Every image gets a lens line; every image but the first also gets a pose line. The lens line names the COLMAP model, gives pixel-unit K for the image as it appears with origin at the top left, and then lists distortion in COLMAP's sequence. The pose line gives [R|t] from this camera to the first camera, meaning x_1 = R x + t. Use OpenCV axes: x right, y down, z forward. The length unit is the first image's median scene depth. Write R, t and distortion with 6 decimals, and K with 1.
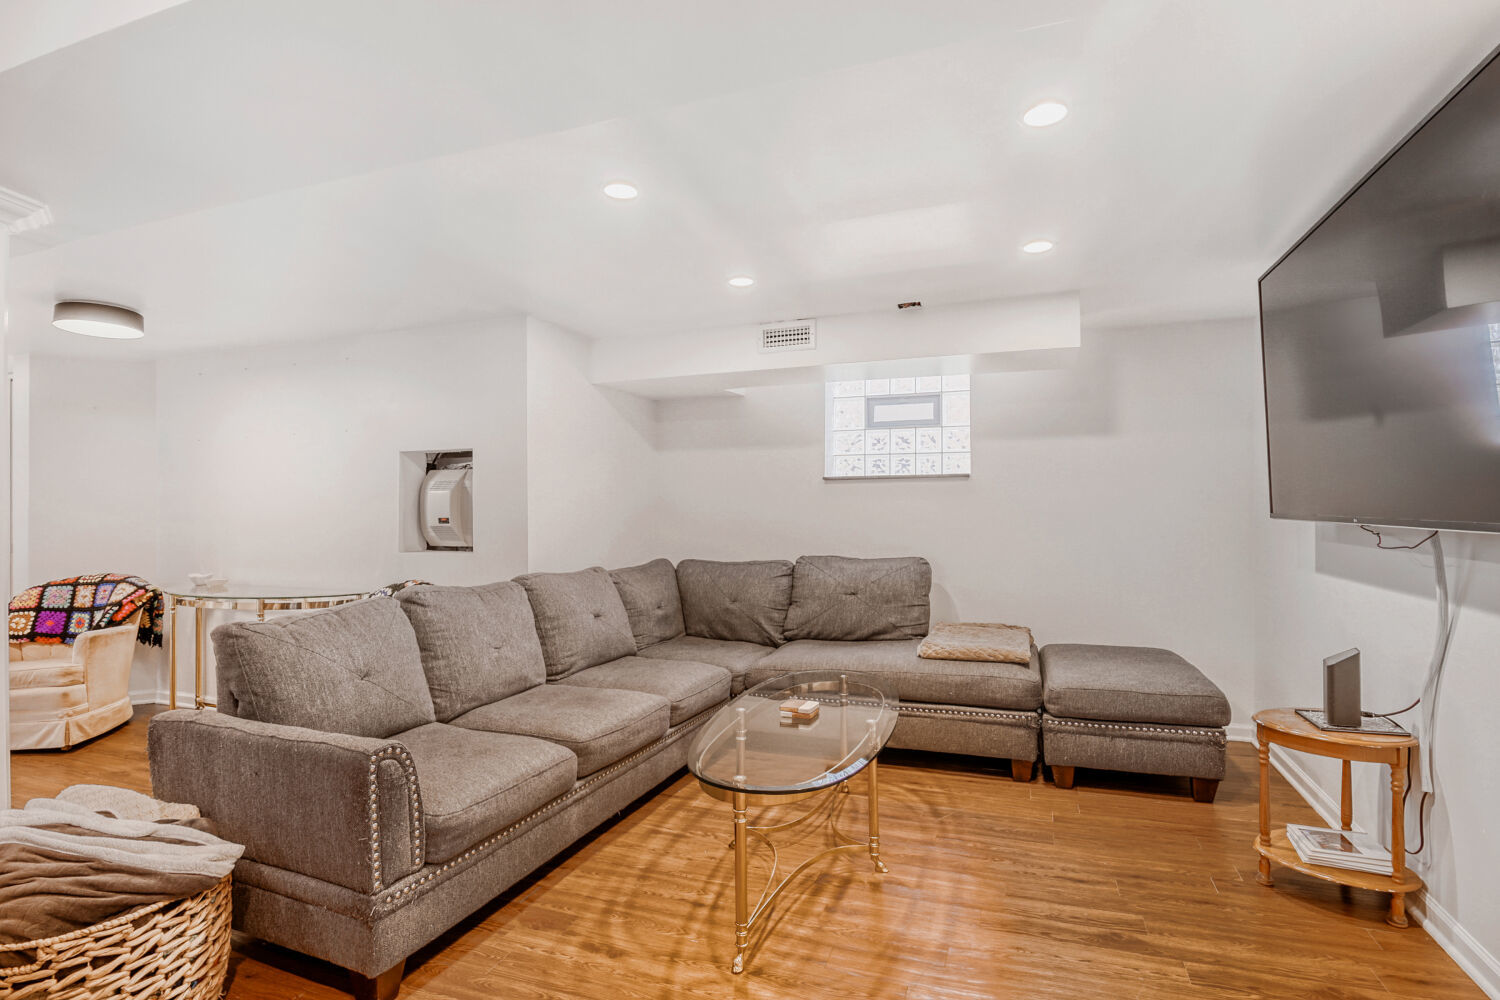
lens RADIAL K [[742.3, 0, 752.5], [0, 742.3, 506.2], [0, 0, 1]] dist [-0.018775, -0.001365]
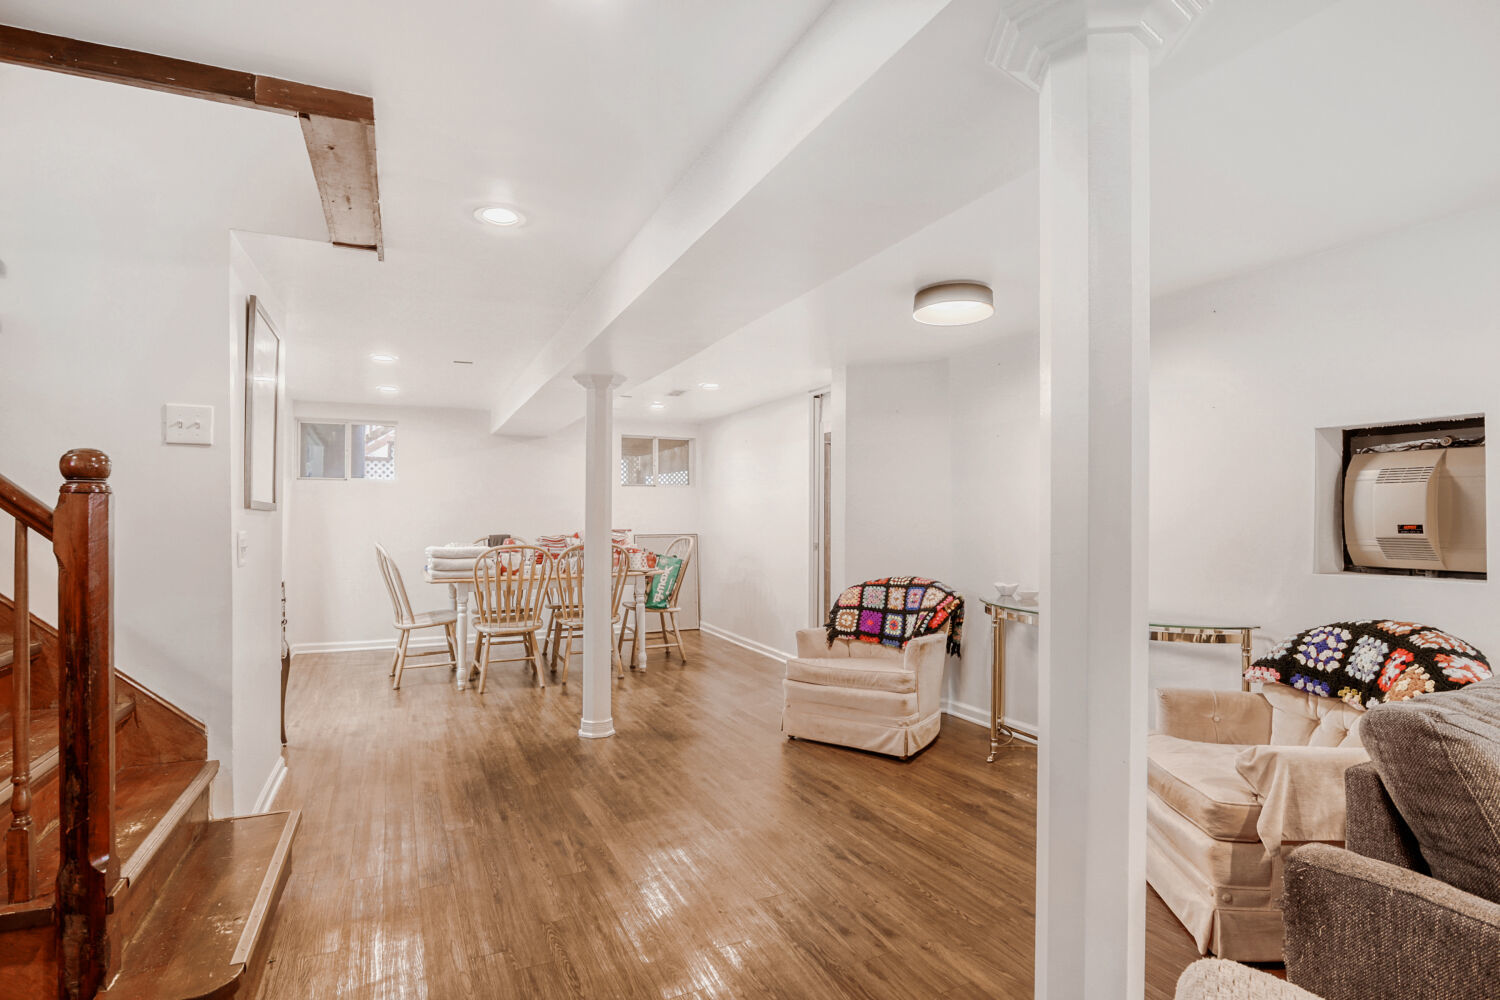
lens RADIAL K [[742.3, 0, 746.2], [0, 742.3, 506.0], [0, 0, 1]] dist [-0.018775, -0.001365]
pose [[0.718100, -0.003894, -0.695929, -0.362809], [-0.002030, 0.999968, -0.007689, 0.005172], [0.695937, 0.006934, 0.718070, 0.129158]]
